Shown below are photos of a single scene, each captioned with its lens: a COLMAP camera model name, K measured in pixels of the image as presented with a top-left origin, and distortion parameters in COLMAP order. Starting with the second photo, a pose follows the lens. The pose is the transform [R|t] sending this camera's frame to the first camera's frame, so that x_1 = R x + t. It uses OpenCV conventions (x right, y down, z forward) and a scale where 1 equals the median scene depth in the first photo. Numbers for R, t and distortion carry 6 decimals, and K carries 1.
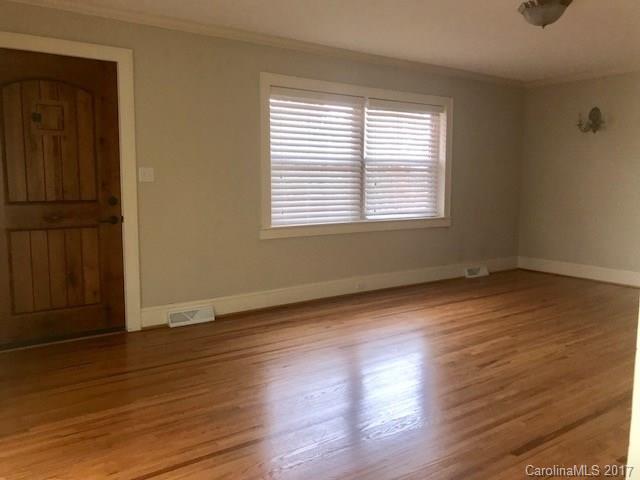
lens RADIAL K [[525.5, 0, 320.0], [0, 525.5, 240.0], [0, 0, 1]] dist [0.043504, -0.054185]
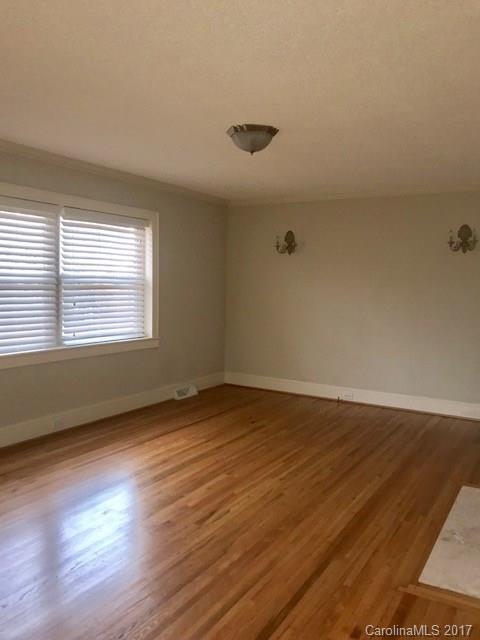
lens RADIAL K [[525.5, 0, 240.0], [0, 525.5, 320.0], [0, 0, 1]] dist [0.043504, -0.054185]
pose [[0.918248, -0.010509, 0.395866, 0.011788], [0.025167, 0.999176, -0.031852, -0.047031], [-0.395205, 0.039211, 0.917756, 0.094327]]
